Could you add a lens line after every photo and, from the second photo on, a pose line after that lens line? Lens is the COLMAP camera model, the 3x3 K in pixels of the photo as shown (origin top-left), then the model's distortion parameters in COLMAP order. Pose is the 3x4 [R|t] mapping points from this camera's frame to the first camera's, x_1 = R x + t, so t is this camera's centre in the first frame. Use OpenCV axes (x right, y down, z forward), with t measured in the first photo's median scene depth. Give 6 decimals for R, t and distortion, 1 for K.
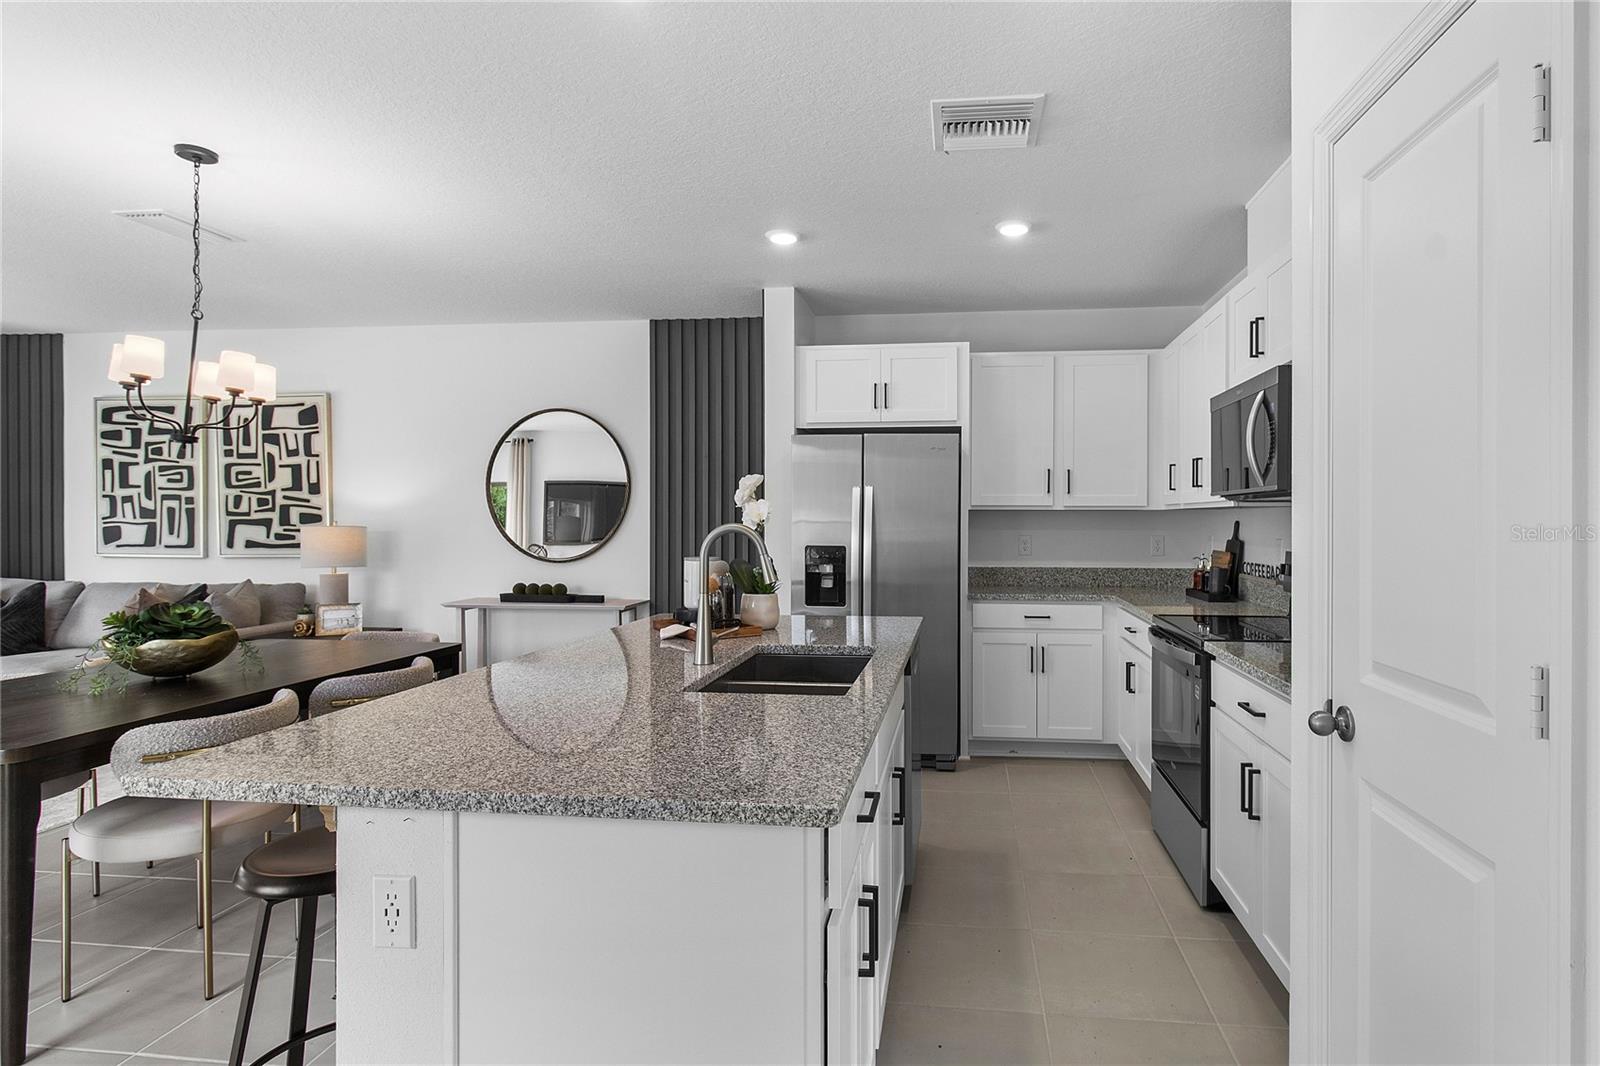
lens RADIAL K [[834.8, 0, 798.1], [0, 834.8, 521.2], [0, 0, 1]] dist [0.001535, -0.000788]
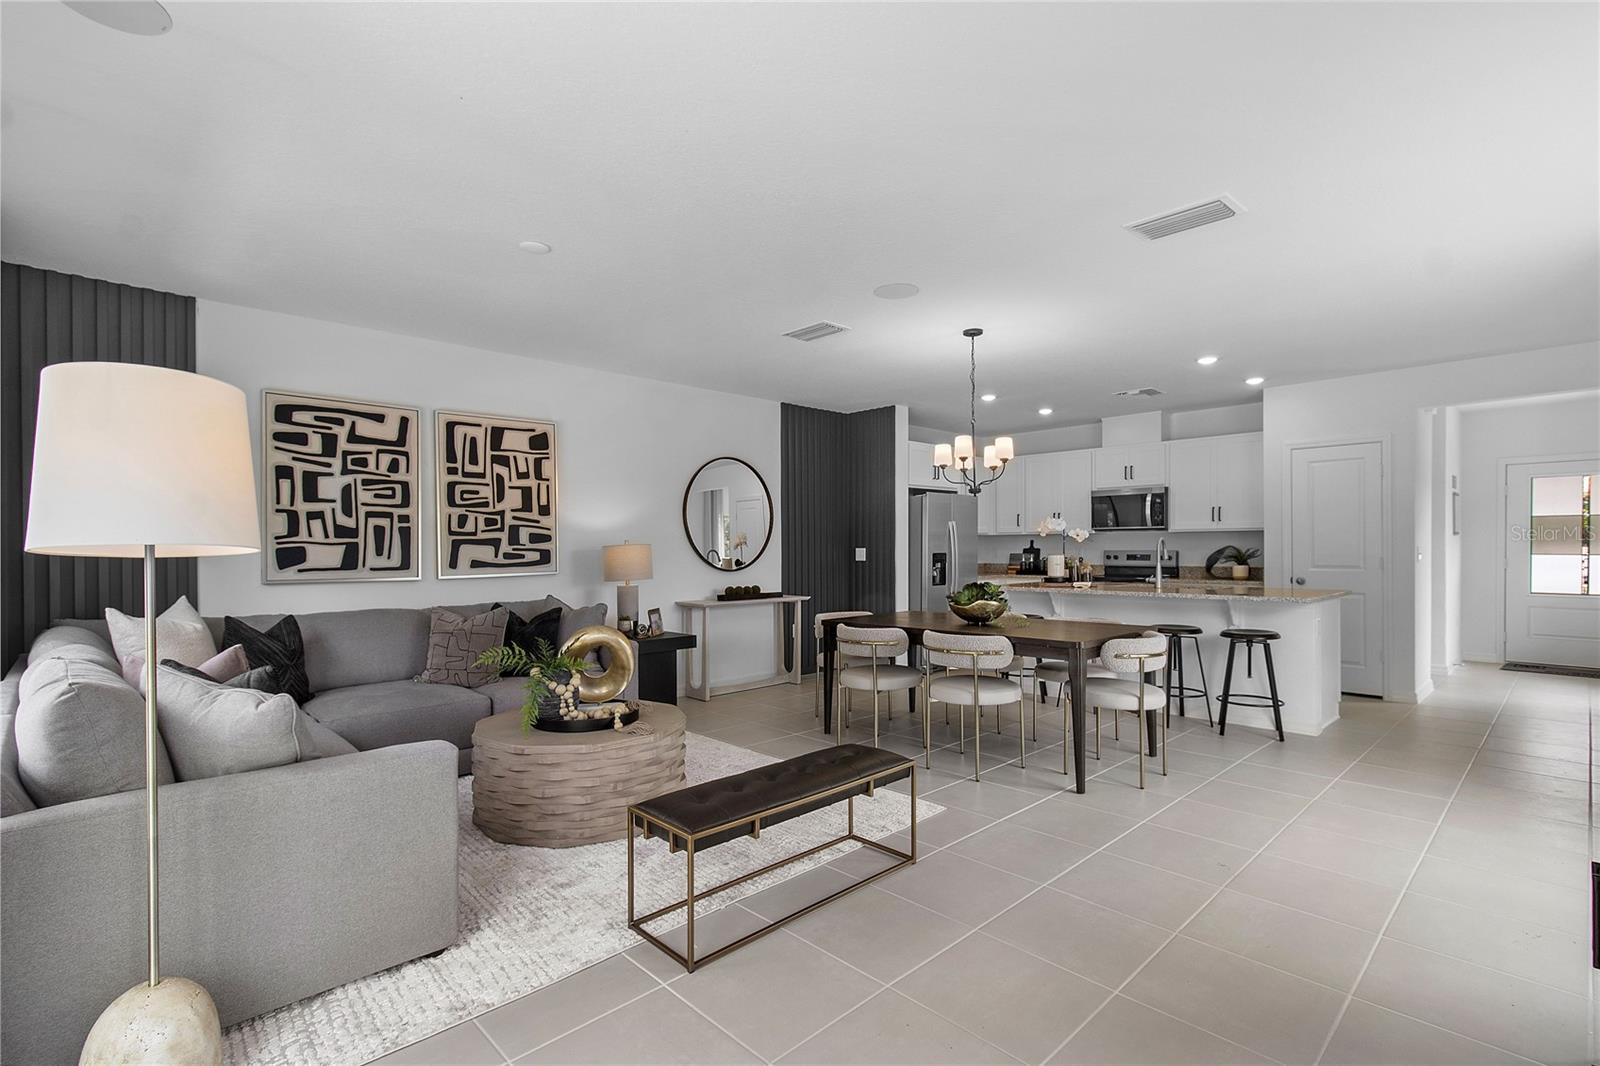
lens RADIAL K [[754.2, 0, 803.2], [0, 754.2, 544.2], [0, 0, 1]] dist [0.004105, 0.000336]
pose [[0.630196, -0.003554, 0.776428, -1.107686], [0.006676, 0.999977, -0.000841, 0.007191], [-0.776408, 0.005713, 0.630205, 0.131582]]
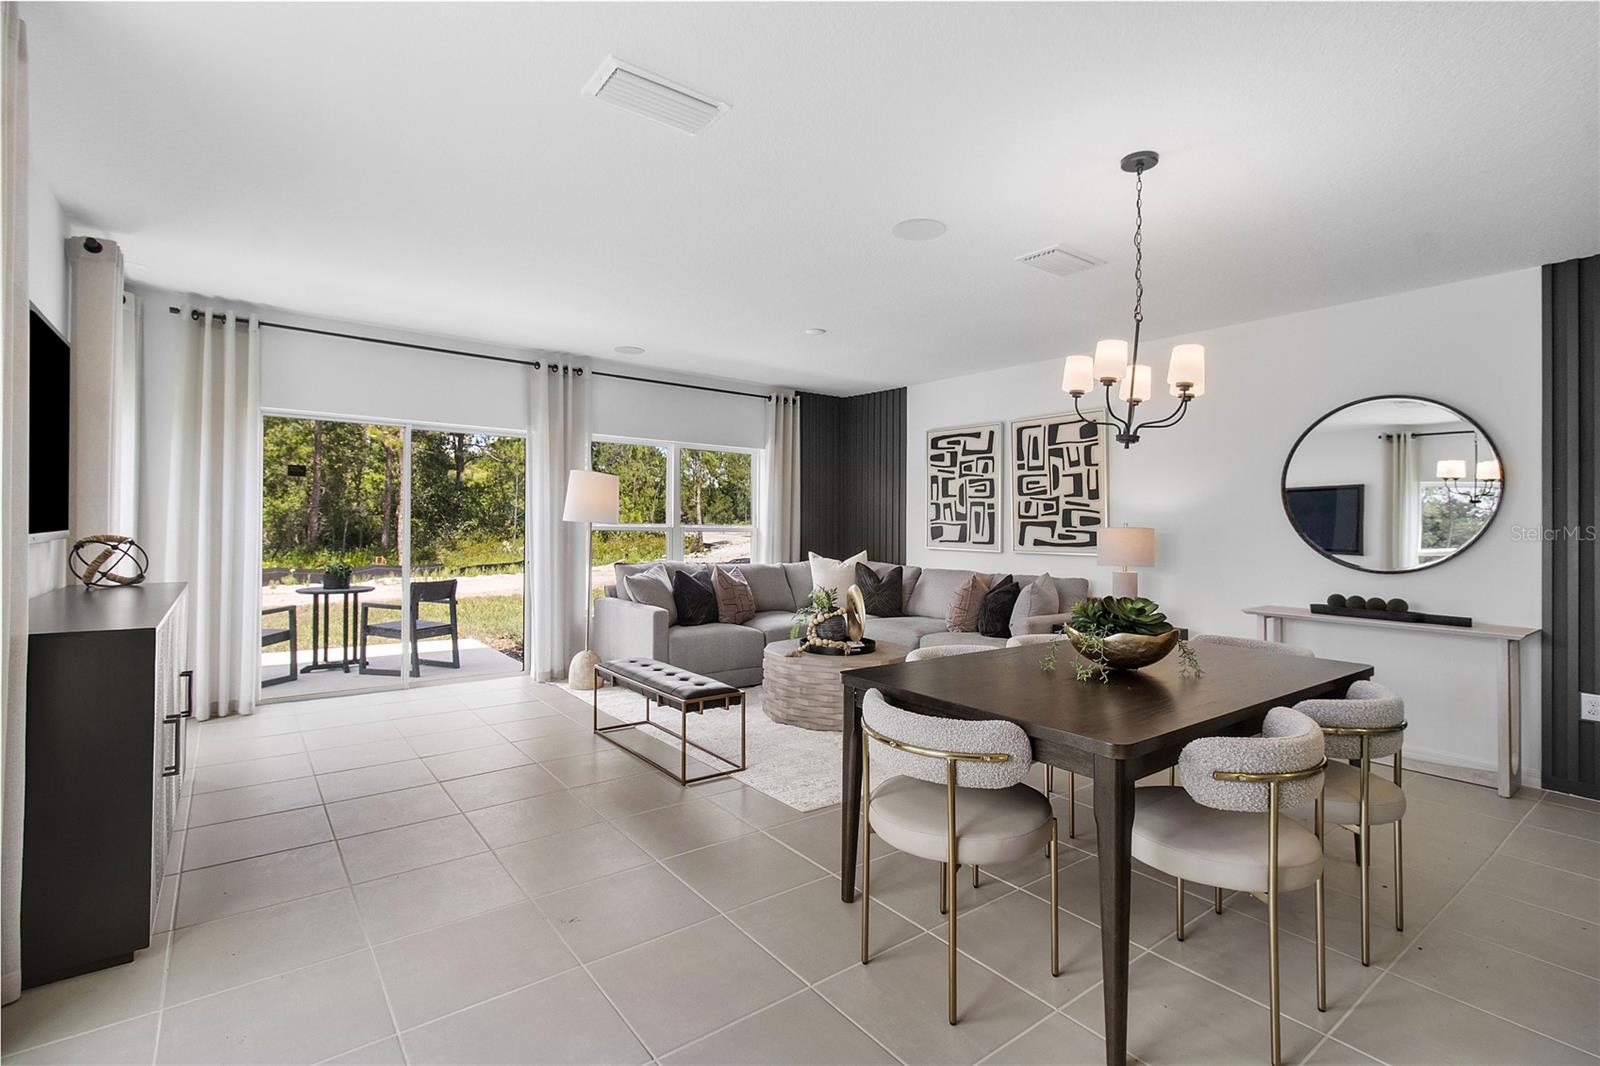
lens RADIAL K [[717.4, 0, 792.3], [0, 717.4, 516.8], [0, 0, 1]] dist [0.009792, 0.000145]
pose [[0.703552, 0.000515, -0.710643, -0.176752], [-0.010925, 0.999889, -0.010092, 0.004987], [0.710559, 0.014864, 0.703480, 0.035747]]
